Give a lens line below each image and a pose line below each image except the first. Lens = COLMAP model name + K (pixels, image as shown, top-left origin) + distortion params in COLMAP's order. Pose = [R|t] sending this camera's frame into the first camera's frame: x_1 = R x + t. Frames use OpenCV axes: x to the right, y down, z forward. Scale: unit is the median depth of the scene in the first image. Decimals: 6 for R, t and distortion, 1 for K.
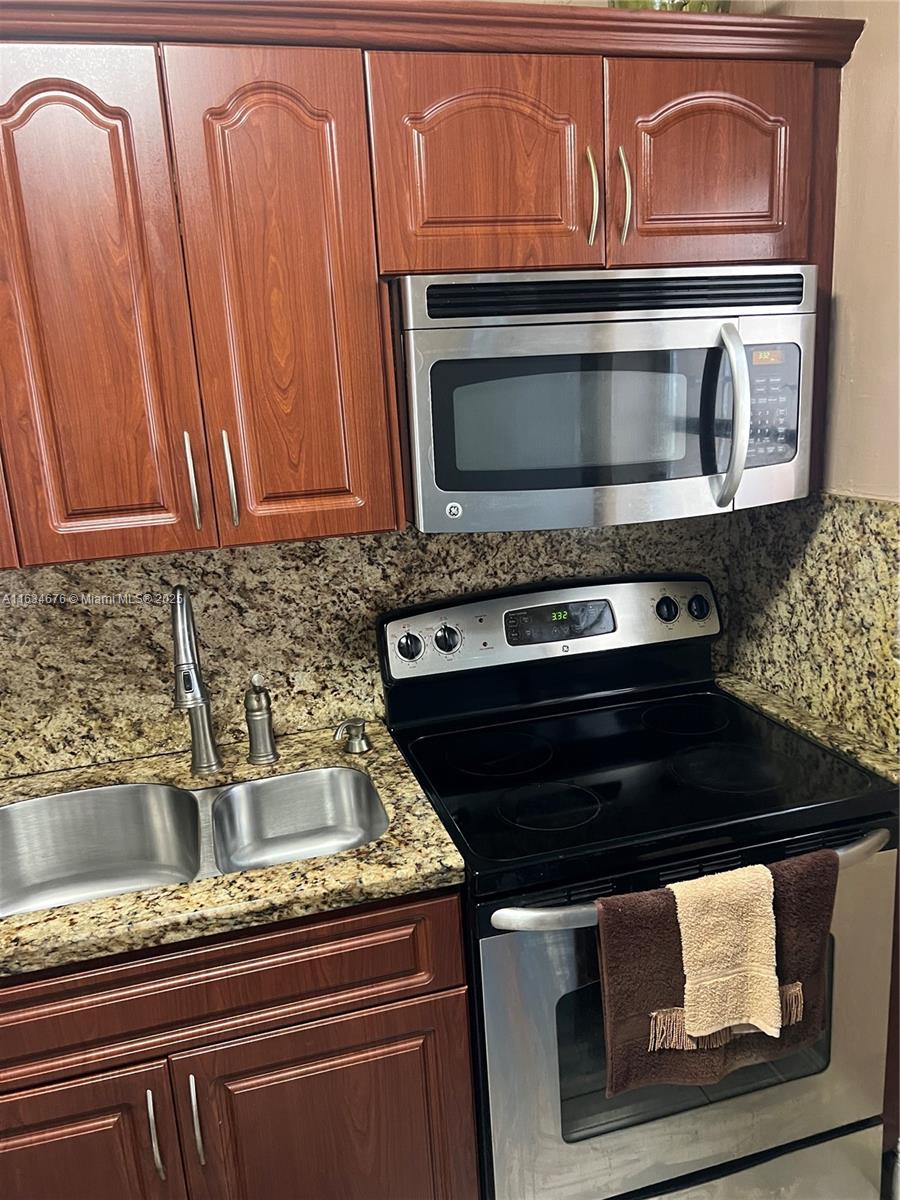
lens RADIAL K [[910.7, 0, 450.4], [0, 910.7, 590.2], [0, 0, 1]] dist [0.052664, -0.061398]
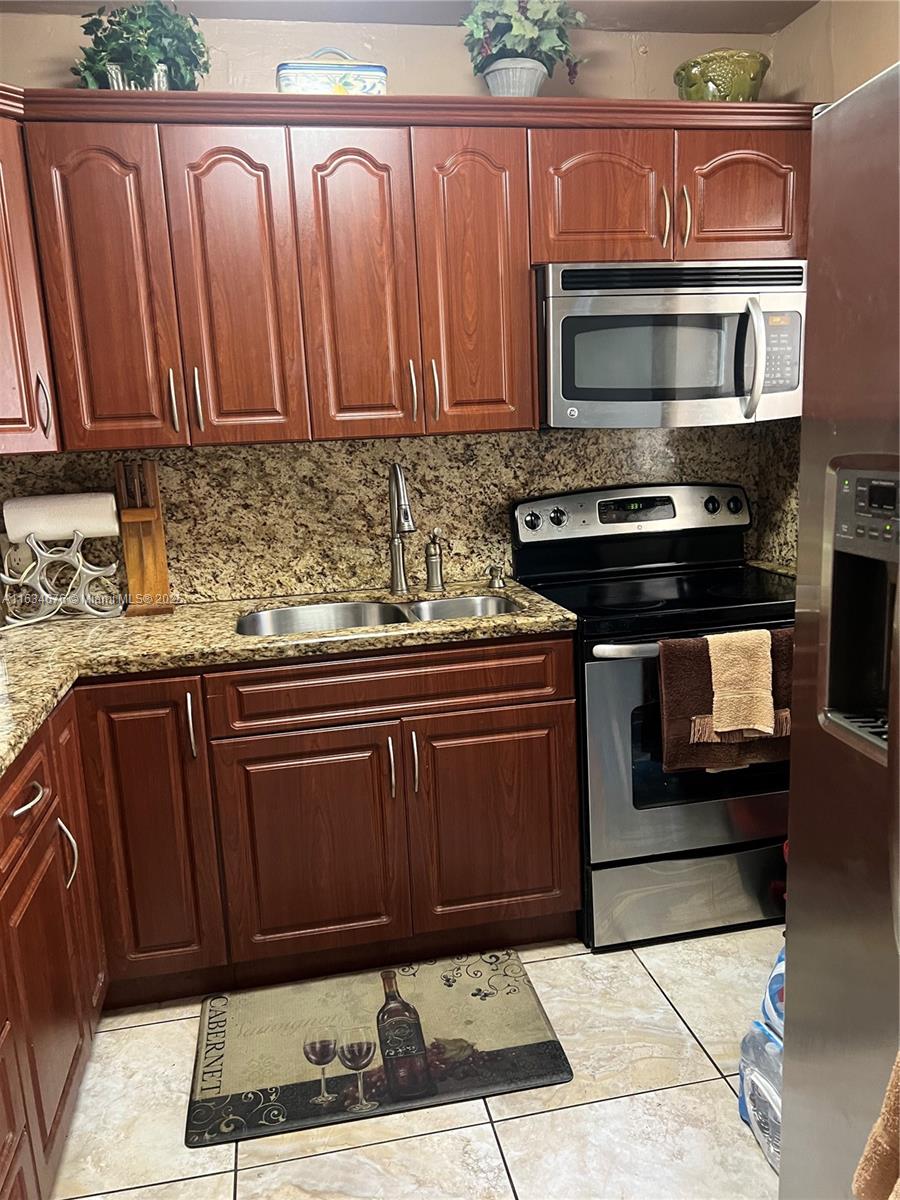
lens RADIAL K [[910.7, 0, 441.1], [0, 910.7, 610.9], [0, 0, 1]] dist [0.052664, -0.061398]
pose [[0.997076, 0.024721, -0.072312, -0.093743], [-0.026743, 0.999274, -0.027118, 0.284833], [0.071589, 0.028972, 0.997013, -0.549809]]
